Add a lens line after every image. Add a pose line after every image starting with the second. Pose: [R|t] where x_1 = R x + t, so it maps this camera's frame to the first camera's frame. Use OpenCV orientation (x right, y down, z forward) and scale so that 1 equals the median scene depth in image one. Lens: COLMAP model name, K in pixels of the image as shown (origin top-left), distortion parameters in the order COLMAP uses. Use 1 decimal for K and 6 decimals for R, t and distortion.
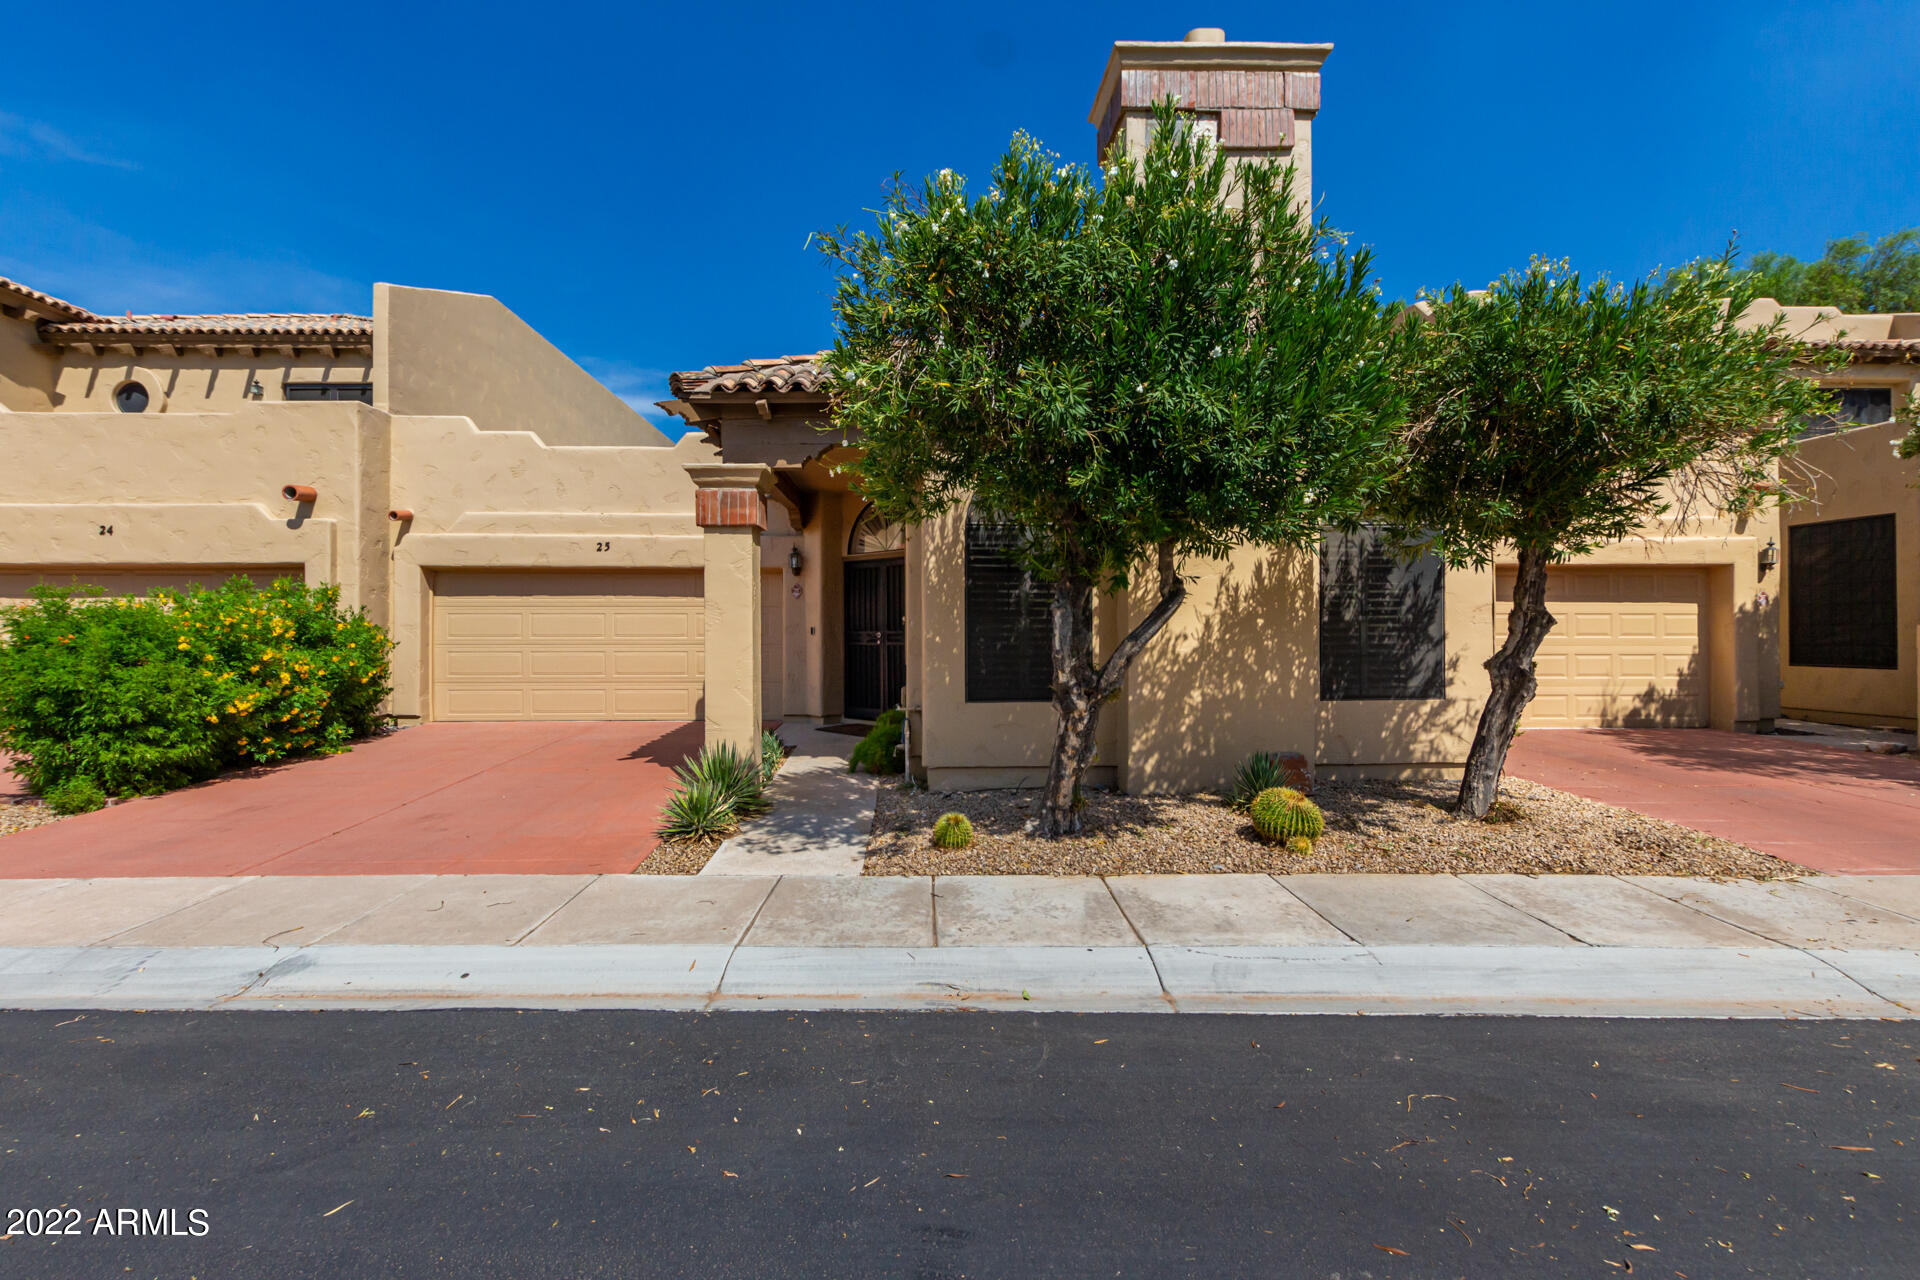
lens RADIAL K [[886.8, 0, 954.5], [0, 886.8, 642.9], [0, 0, 1]] dist [0.016683, -0.009790]
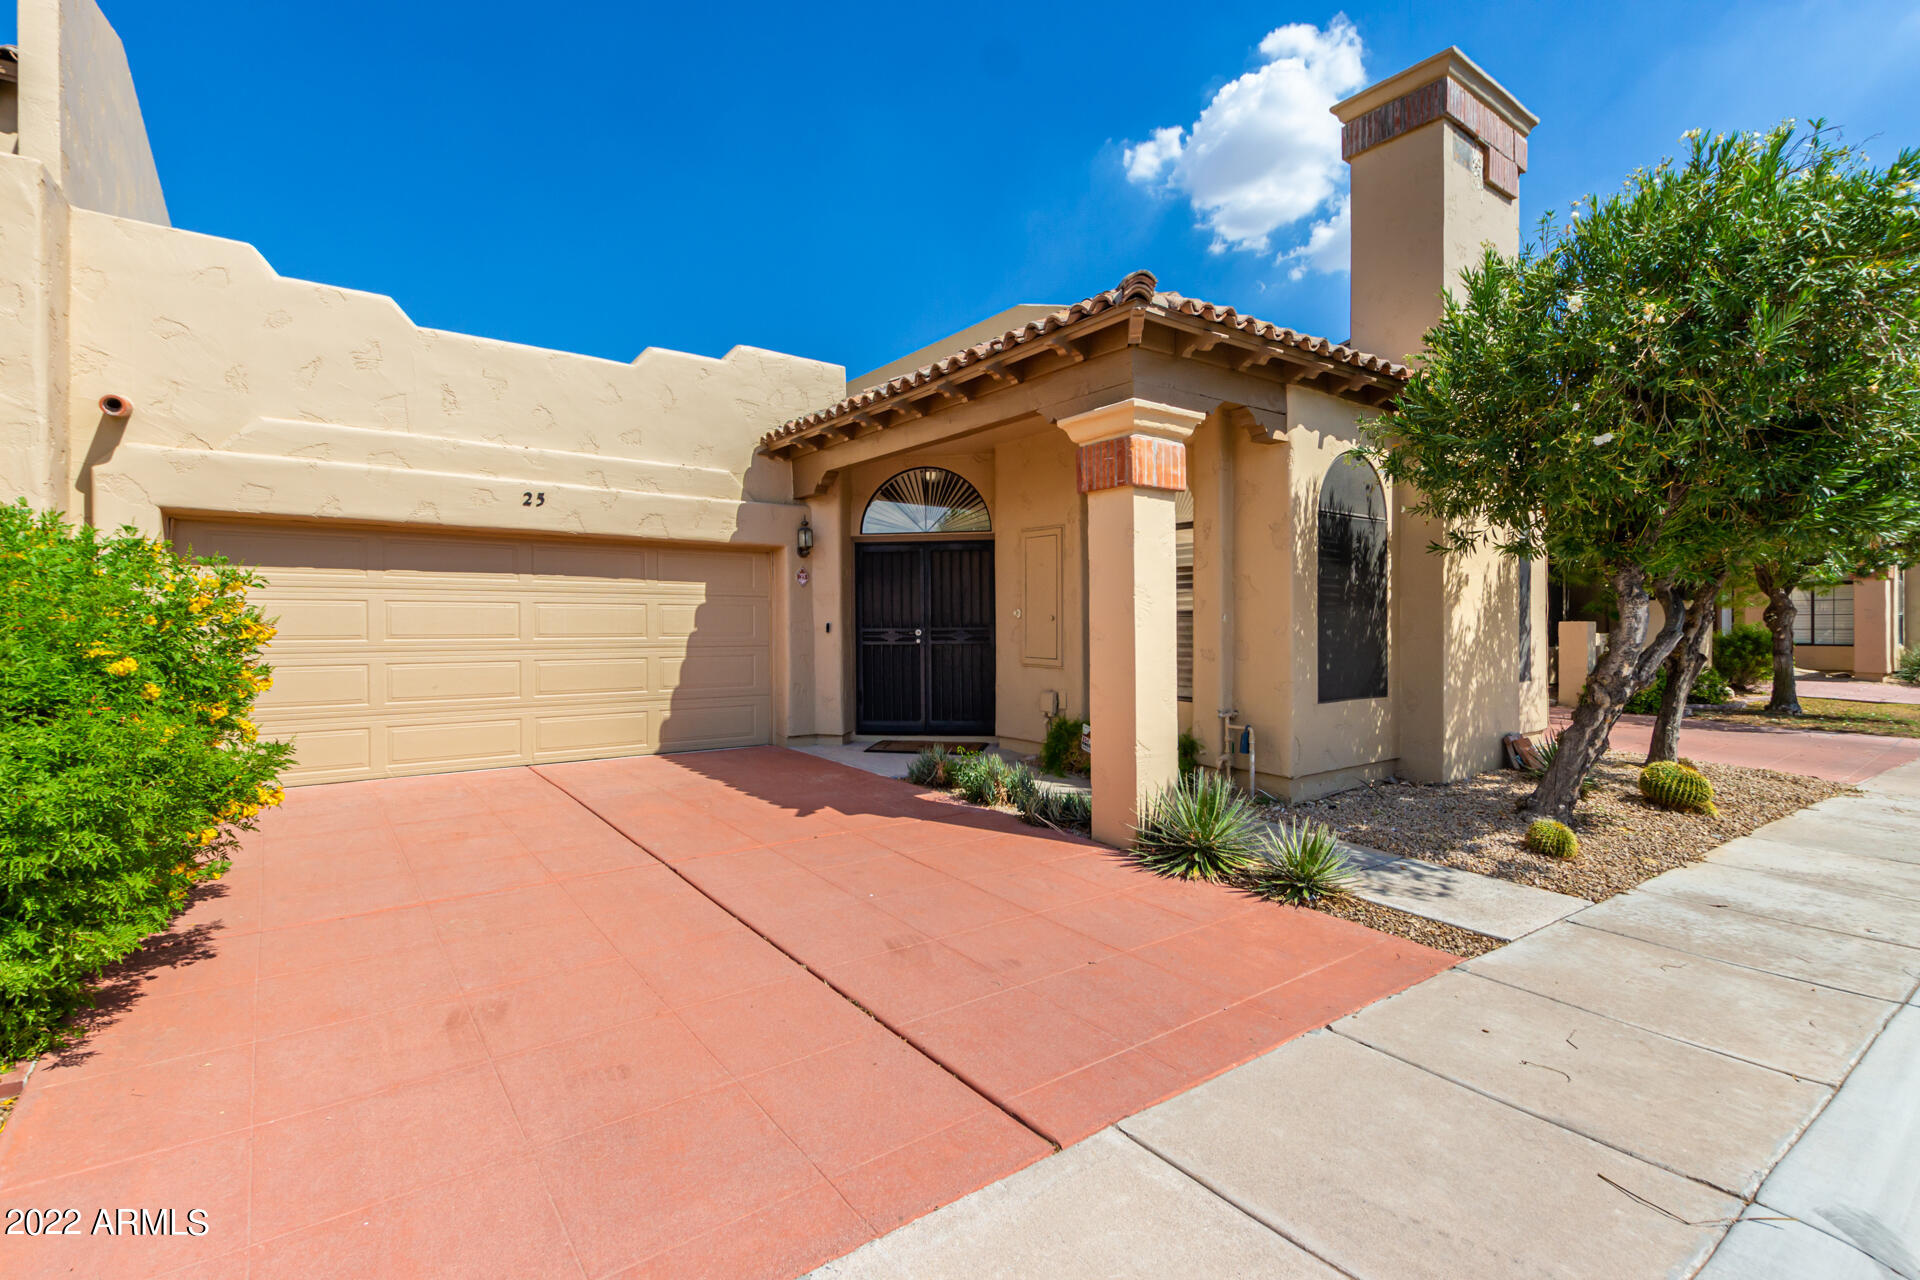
lens RADIAL K [[857.4, 0, 960.0], [0, 857.4, 640.0], [0, 0, 1]] dist [0.022350, -0.009047]
pose [[0.814158, -0.013637, 0.580483, -0.606926], [0.014084, 0.999894, 0.003736, -0.003981], [-0.580472, 0.005133, 0.814264, 0.366151]]
